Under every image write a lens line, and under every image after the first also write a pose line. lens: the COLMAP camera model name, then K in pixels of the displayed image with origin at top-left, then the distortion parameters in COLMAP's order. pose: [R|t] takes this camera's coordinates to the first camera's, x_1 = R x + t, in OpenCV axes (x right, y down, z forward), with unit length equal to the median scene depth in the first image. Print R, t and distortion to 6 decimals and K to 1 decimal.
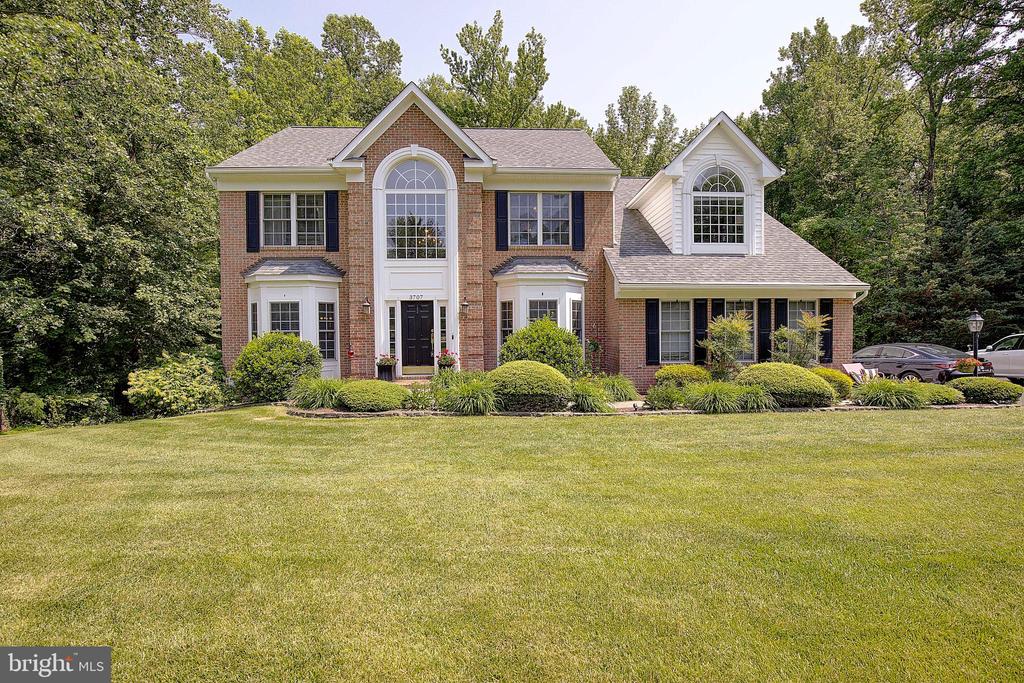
lens RADIAL K [[462.8, 0, 514.1], [0, 462.8, 345.9], [0, 0, 1]] dist [-0.049614, 0.000096]
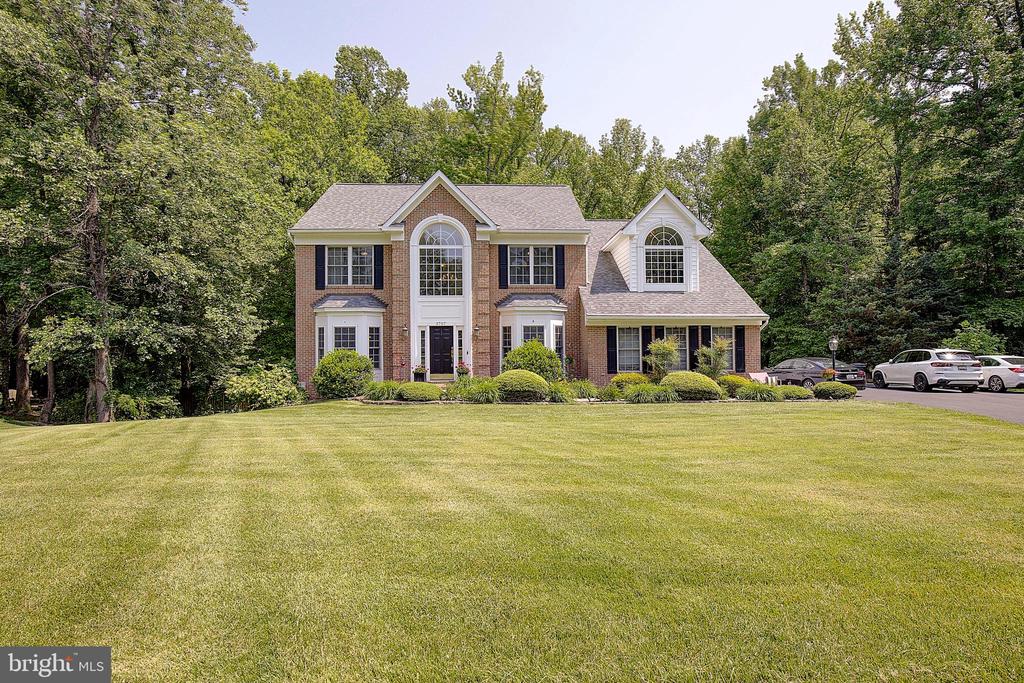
lens RADIAL K [[496.2, 0, 512.0], [0, 496.2, 341.5], [0, 0, 1]] dist [-0.062645, -0.000001]
pose [[0.999981, 0.003090, -0.005409, 0.007071], [-0.003259, 0.999498, -0.031503, -0.006542], [0.005309, 0.031520, 0.999489, -0.451603]]
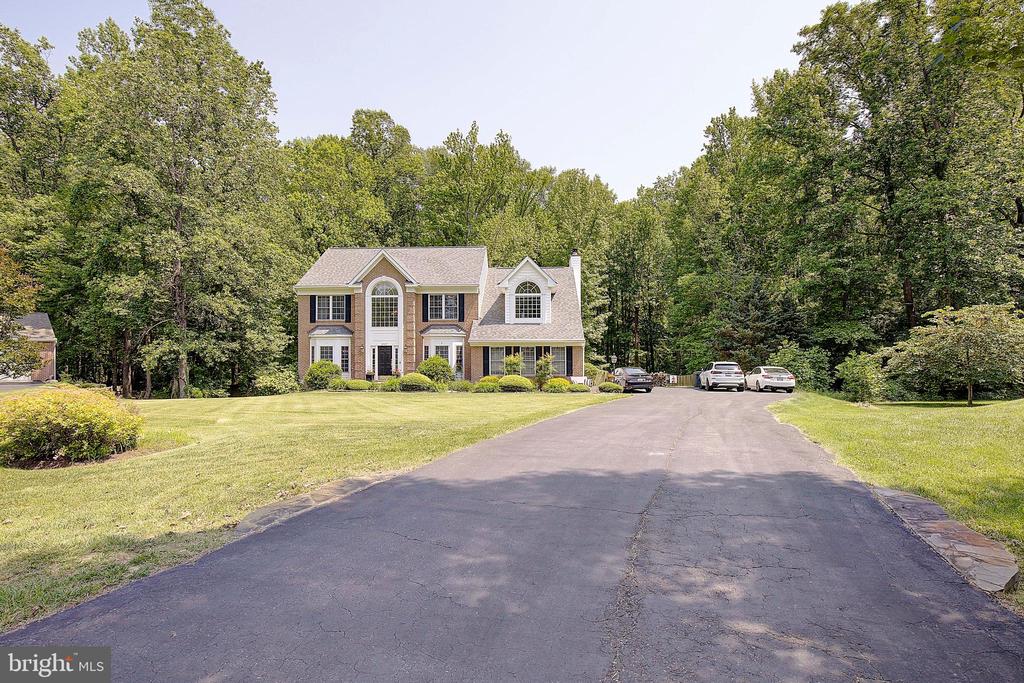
lens RADIAL K [[491.3, 0, 512.0], [0, 491.3, 341.5], [0, 0, 1]] dist [-0.080309, -0.000083]
pose [[0.997059, 0.005199, -0.076463, 0.552051], [-0.008422, 0.999087, -0.041882, -0.025403], [0.076175, 0.042403, 0.996192, -1.228548]]
